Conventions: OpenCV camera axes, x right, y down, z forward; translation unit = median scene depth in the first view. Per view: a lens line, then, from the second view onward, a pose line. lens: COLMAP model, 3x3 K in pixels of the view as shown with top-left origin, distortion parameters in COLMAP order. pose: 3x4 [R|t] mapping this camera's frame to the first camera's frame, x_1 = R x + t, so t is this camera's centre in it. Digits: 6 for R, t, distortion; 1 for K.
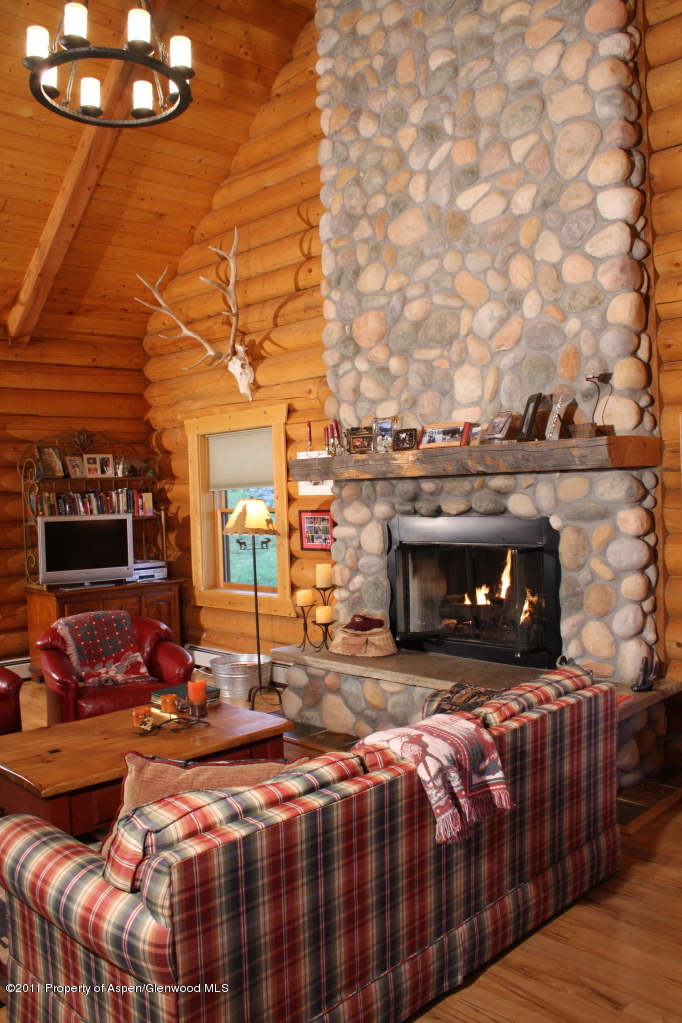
lens RADIAL K [[857.0, 0, 343.5], [0, 857.0, 497.9], [0, 0, 1]] dist [-0.134560, 0.018409]
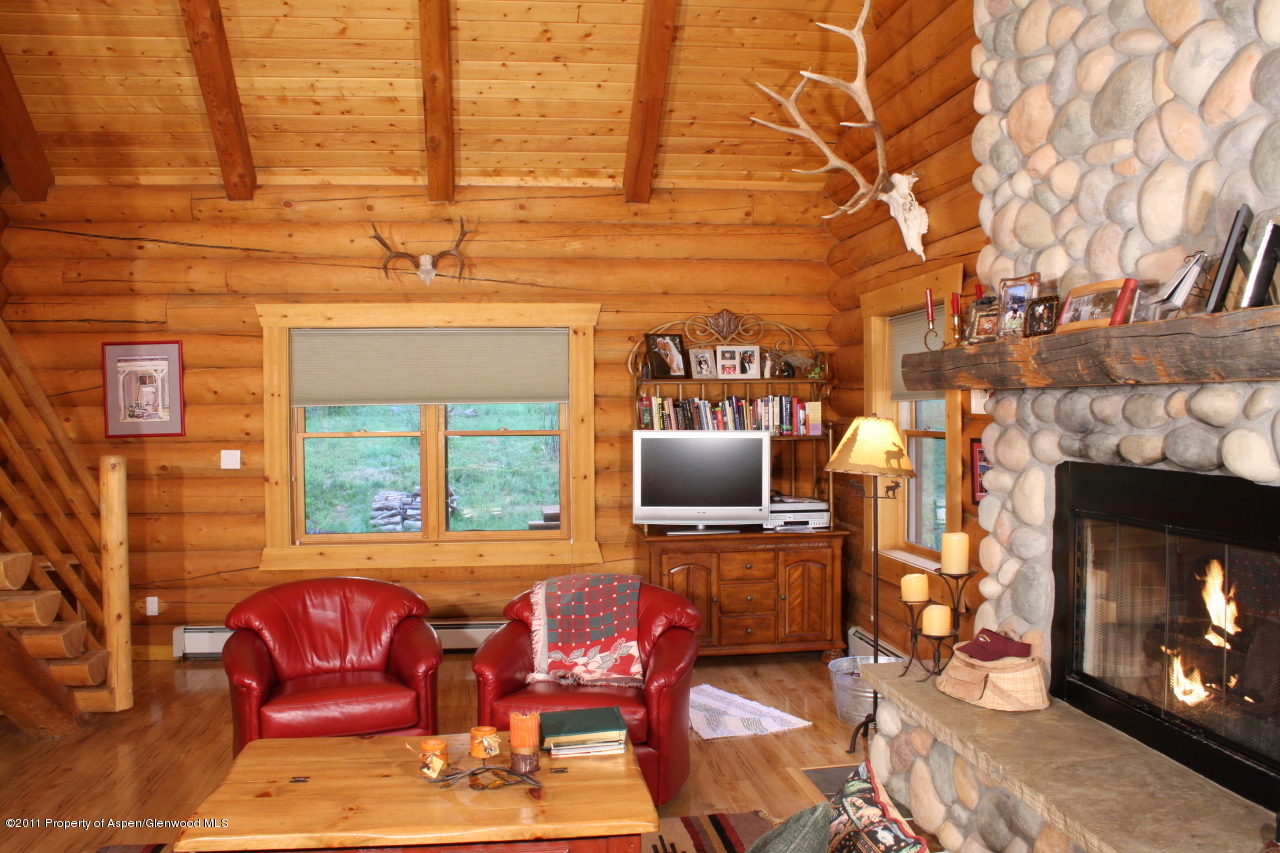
lens RADIAL K [[1072.3, 0, 640.0], [0, 1072.3, 426.5], [0, 0, 1]] dist [-0.134560, 0.018409]
pose [[0.803688, 0.039732, -0.593723, 0.185654], [-0.026370, 0.999166, 0.031169, -0.010060], [0.594466, -0.009394, 0.804066, 0.235809]]
